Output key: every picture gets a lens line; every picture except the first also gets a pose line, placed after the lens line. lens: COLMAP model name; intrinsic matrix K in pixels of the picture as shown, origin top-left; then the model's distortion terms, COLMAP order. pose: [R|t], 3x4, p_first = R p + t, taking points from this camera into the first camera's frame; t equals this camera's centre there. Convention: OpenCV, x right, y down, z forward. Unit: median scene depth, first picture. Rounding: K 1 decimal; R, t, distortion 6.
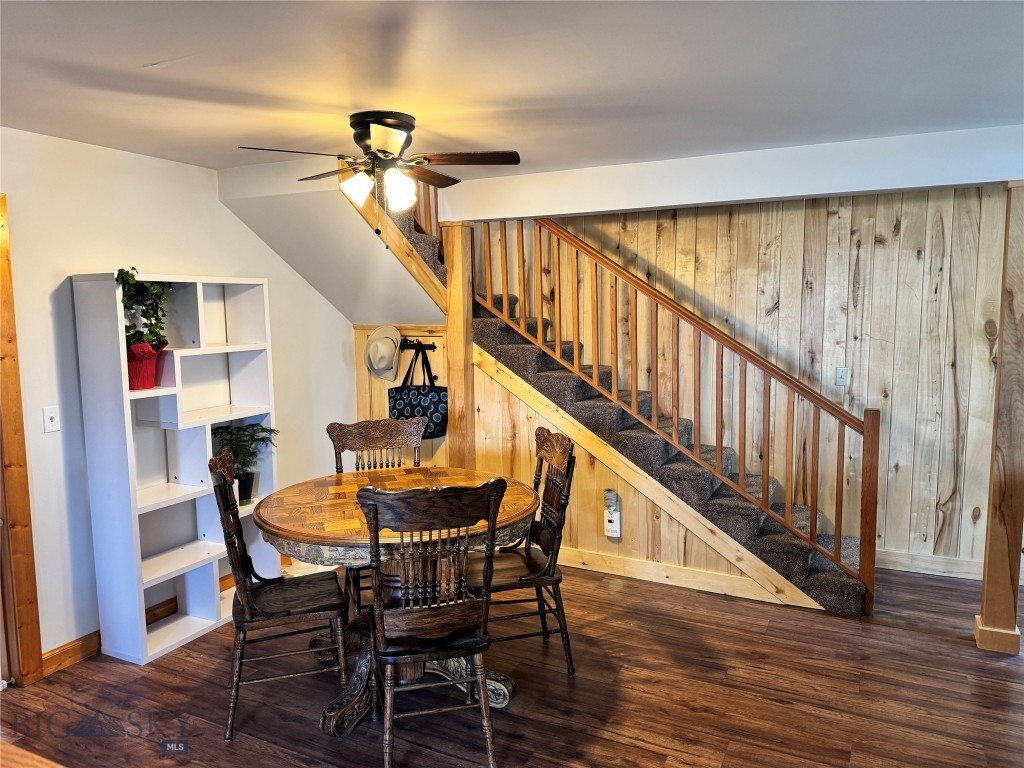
lens RADIAL K [[716.6, 0, 512.0], [0, 716.6, 384.0], [0, 0, 1]] dist [0.131524, -0.190183]
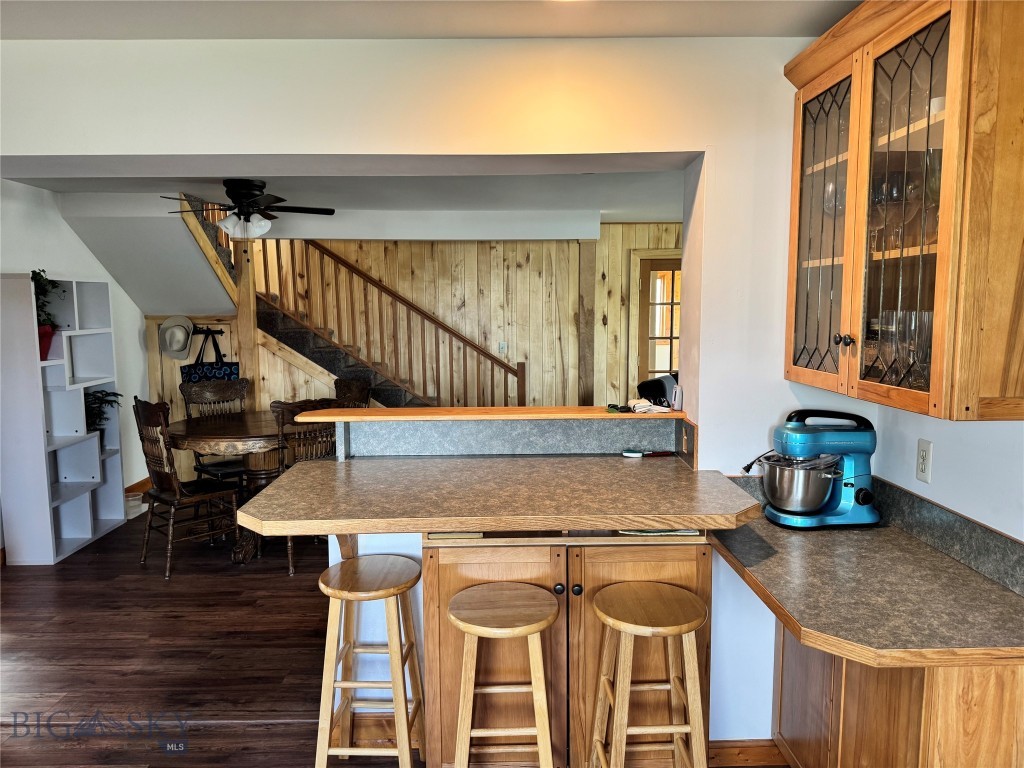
lens RADIAL K [[716.6, 0, 512.0], [0, 716.6, 384.0], [0, 0, 1]] dist [0.131524, -0.190183]
pose [[0.891049, -0.043353, 0.451832, -0.265222], [0.044636, 0.998973, 0.007826, 0.060674], [-0.451707, 0.013195, 0.892069, -0.453547]]
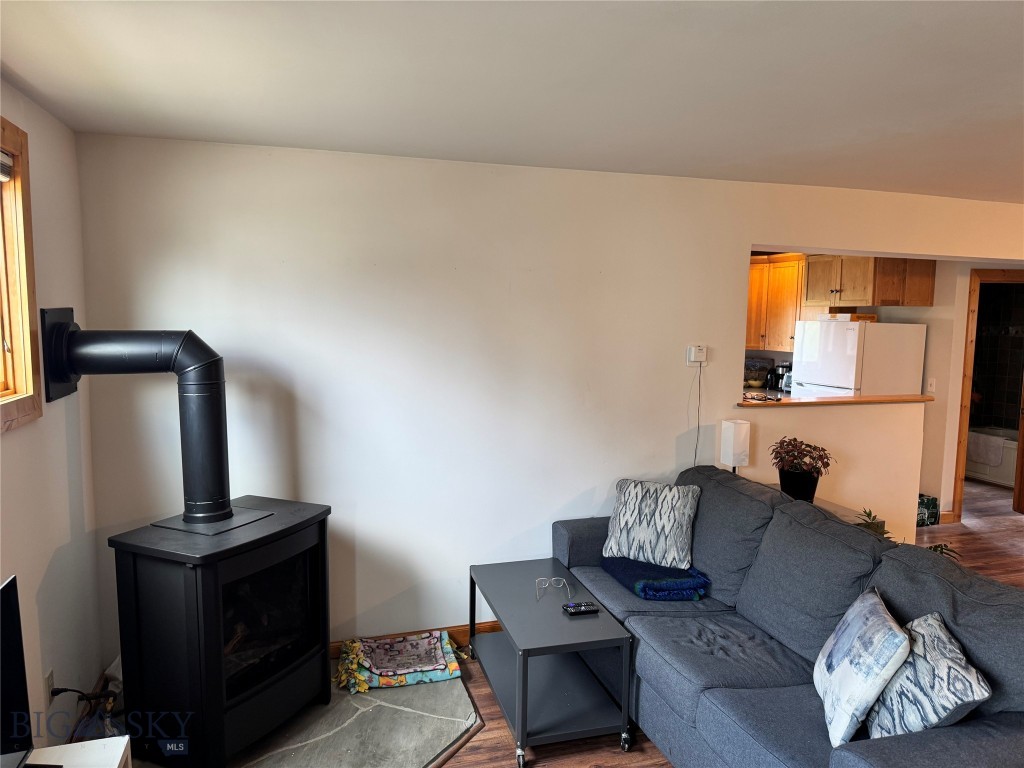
lens RADIAL K [[722.2, 0, 511.5], [0, 722.2, 382.3], [0, 0, 1]] dist [0.063816, -0.075159]
pose [[-0.730813, 0.064893, -0.679486, 0.981349], [-0.081669, 0.980006, 0.181432, -0.075360], [0.677674, 0.188086, -0.710902, 0.491417]]
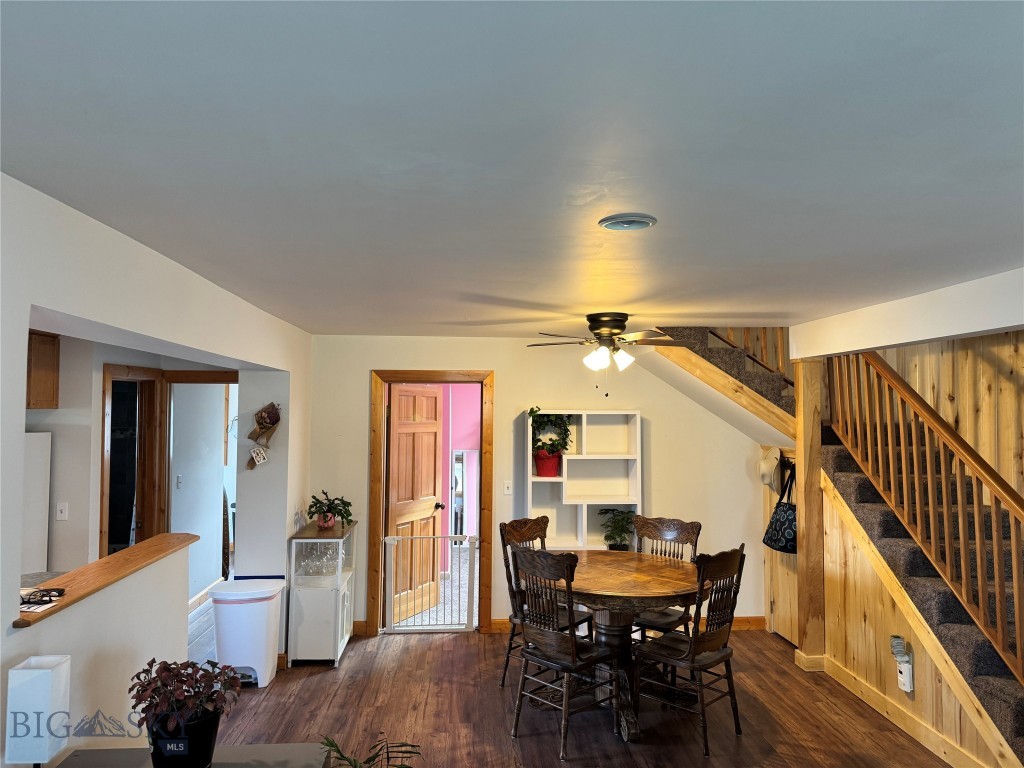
lens RADIAL K [[716.6, 0, 512.0], [0, 716.6, 384.0], [0, 0, 1]] dist [0.131524, -0.190183]
pose [[0.500740, -0.019005, -0.865389, 0.699369], [-0.103980, 0.991199, -0.081934, -0.047204], [0.859330, 0.131011, 0.494356, 0.056921]]
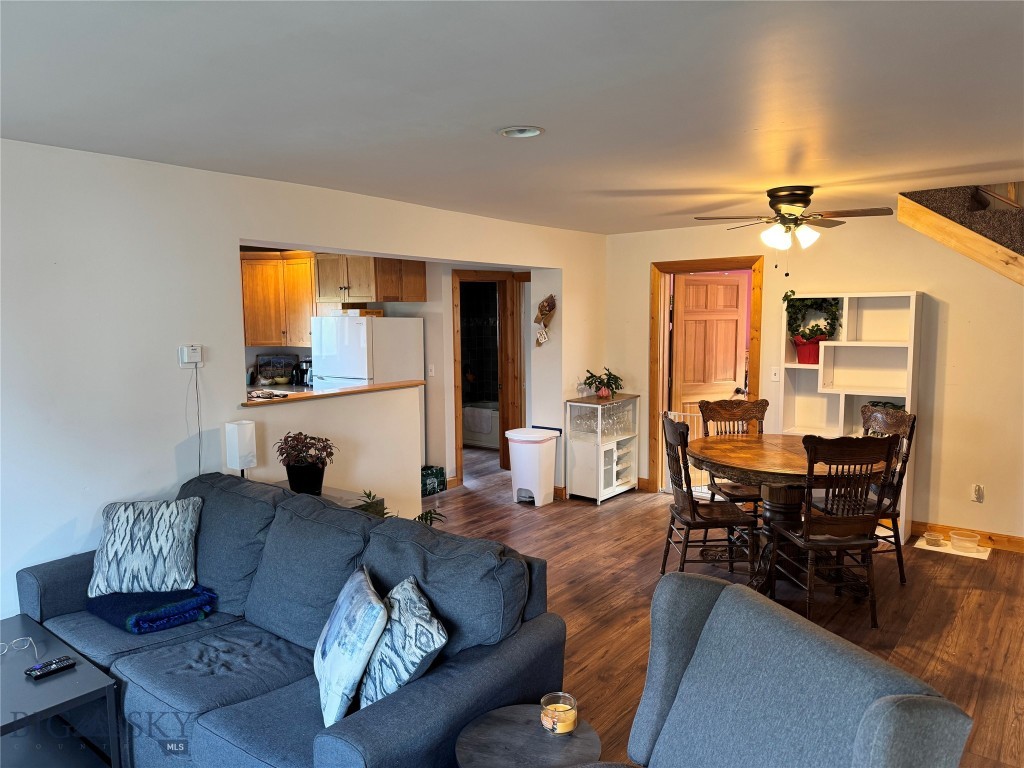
lens RADIAL K [[716.6, 0, 512.0], [0, 716.6, 384.0], [0, 0, 1]] dist [0.131524, -0.190183]
pose [[-0.208489, 0.110858, -0.971722, 0.944233], [-0.095248, 0.986531, 0.132983, -0.078896], [0.973376, 0.120280, -0.195122, 0.525752]]
